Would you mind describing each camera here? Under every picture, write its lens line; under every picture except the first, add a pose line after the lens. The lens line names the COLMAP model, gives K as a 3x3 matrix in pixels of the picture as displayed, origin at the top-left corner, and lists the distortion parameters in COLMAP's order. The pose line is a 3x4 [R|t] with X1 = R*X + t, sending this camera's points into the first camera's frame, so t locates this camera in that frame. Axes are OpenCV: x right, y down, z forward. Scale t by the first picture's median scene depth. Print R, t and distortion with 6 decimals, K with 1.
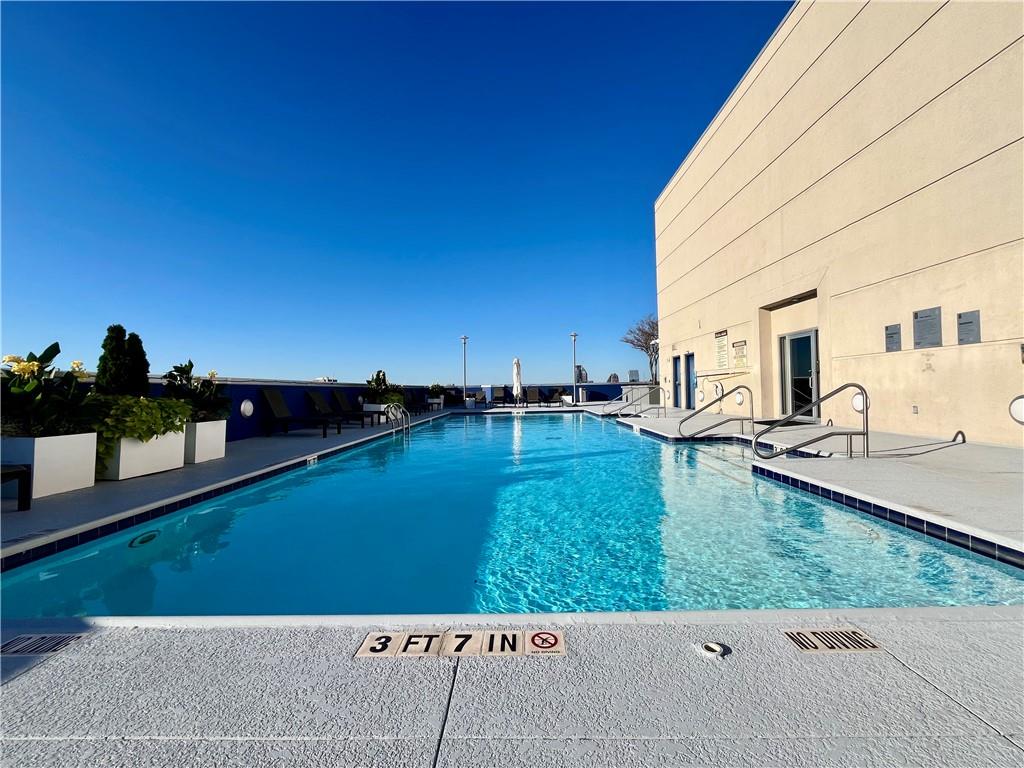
lens RADIAL K [[415.8, 0, 509.0], [0, 415.8, 386.4], [0, 0, 1]] dist [-0.001497, -0.000477]
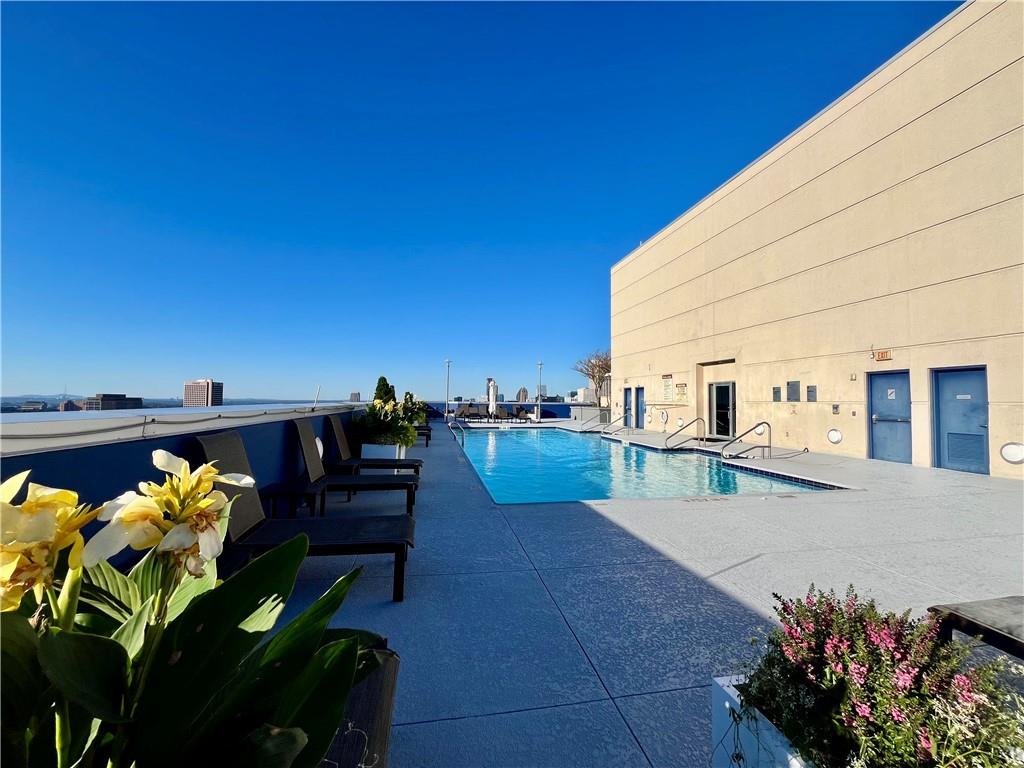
lens RADIAL K [[415.8, 0, 508.4], [0, 415.8, 382.2], [0, 0, 1]] dist [-0.001497, -0.000477]
pose [[0.976768, 0.042368, 0.210071, -0.299467], [-0.034368, 0.998544, -0.041590, -0.026500], [-0.211527, 0.033404, 0.976801, -0.261487]]
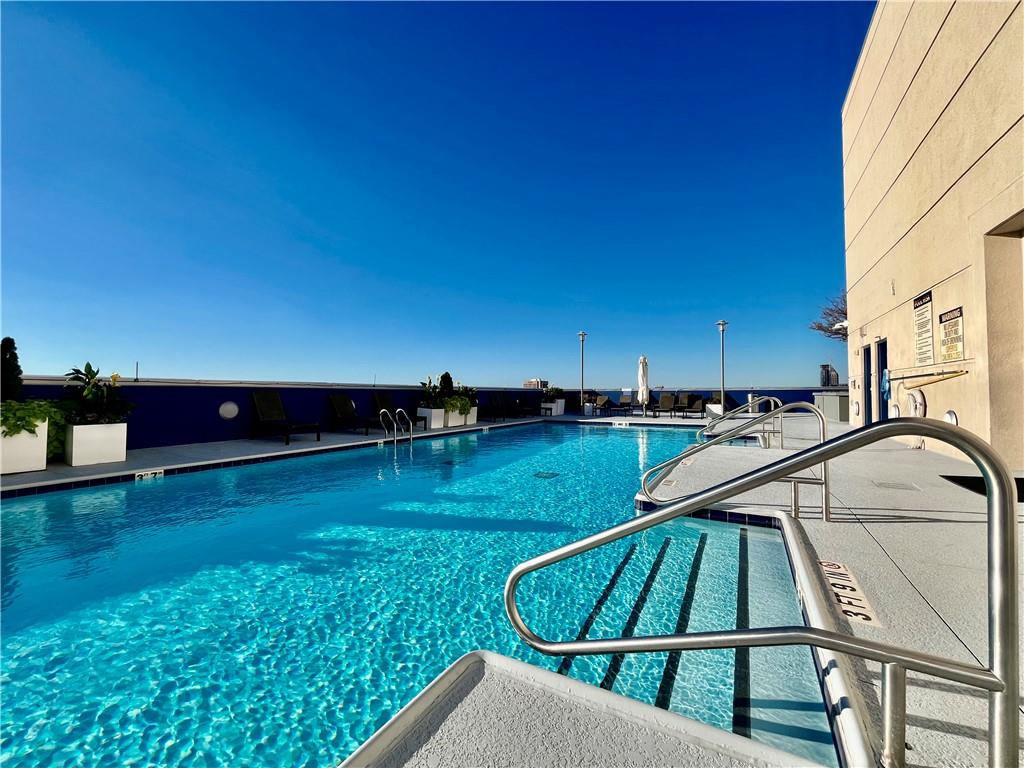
lens RADIAL K [[415.8, 0, 509.5], [0, 415.8, 388.1], [0, 0, 1]] dist [-0.001497, -0.000477]
pose [[0.884361, 0.012005, -0.466649, 0.268582], [-0.012052, 0.999923, 0.002884, -0.007339], [0.466648, 0.003074, 0.884438, 0.258062]]
